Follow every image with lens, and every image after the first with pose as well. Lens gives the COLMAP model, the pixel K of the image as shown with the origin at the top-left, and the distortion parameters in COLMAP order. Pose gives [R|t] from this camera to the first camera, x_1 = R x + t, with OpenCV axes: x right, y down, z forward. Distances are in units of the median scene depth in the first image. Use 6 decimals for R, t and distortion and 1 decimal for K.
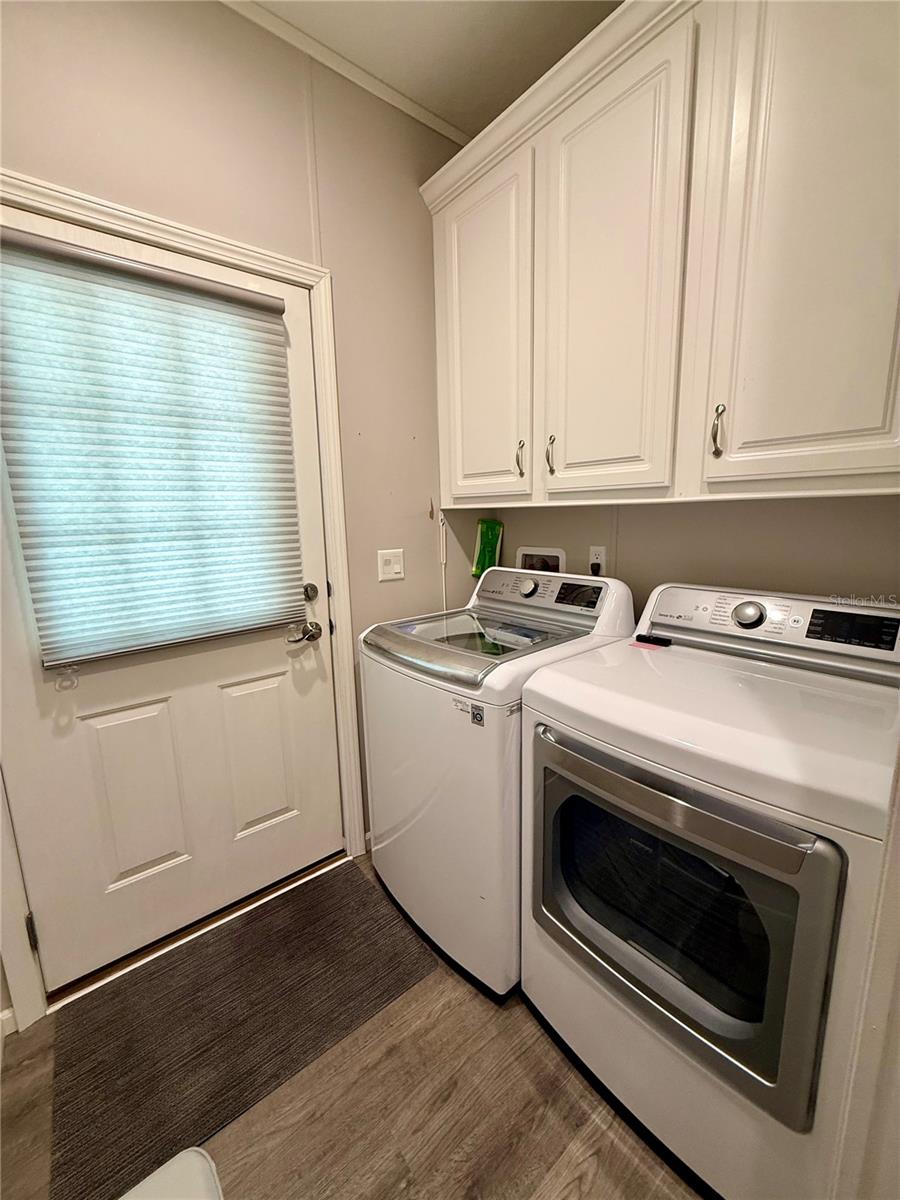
lens RADIAL K [[478.8, 0, 449.9], [0, 478.8, 596.3], [0, 0, 1]] dist [-0.000938, 0.000231]
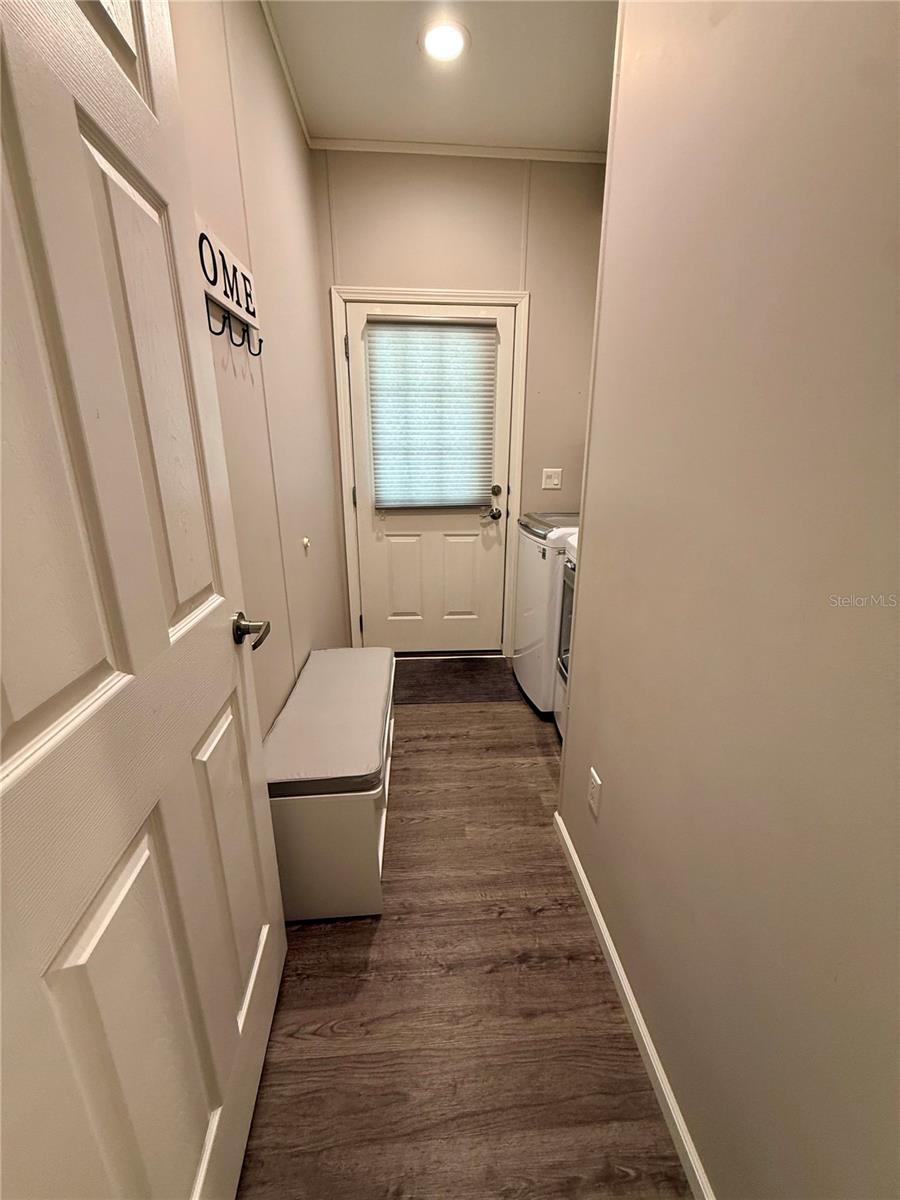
lens RADIAL K [[478.8, 0, 449.9], [0, 478.8, 596.3], [0, 0, 1]] dist [-0.000938, 0.000231]
pose [[0.821746, 0.187367, -0.538169, 0.714896], [-0.122024, 0.980350, 0.154994, 0.149662], [0.556635, -0.061696, 0.828463, -0.687620]]
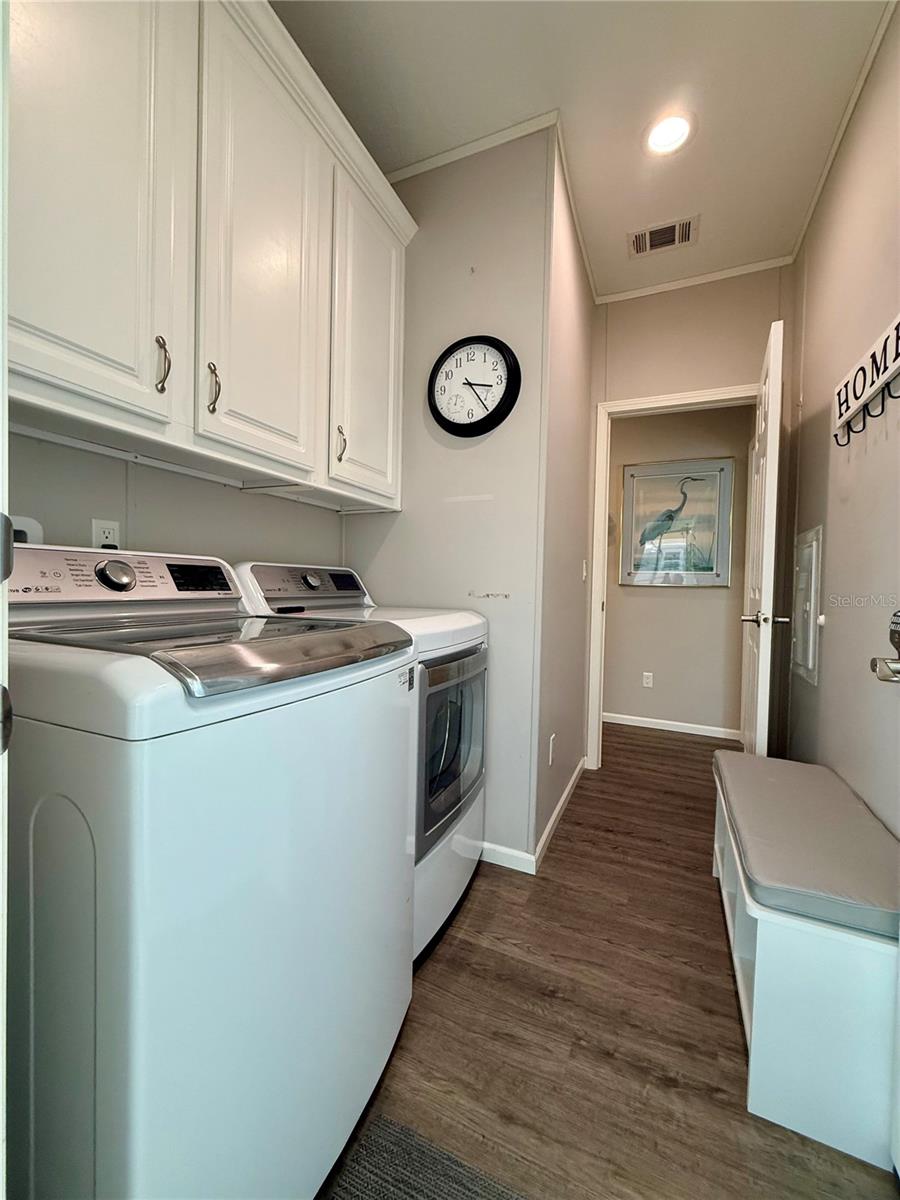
lens RADIAL K [[478.1, 0, 450.9], [0, 478.1, 596.4], [0, 0, 1]] dist [0.000105, 0.000129]
pose [[-0.453252, -0.007183, 0.891354, -0.713203], [0.145216, 0.986014, 0.081788, 0.026600], [-0.879474, 0.166509, -0.445870, 1.187637]]
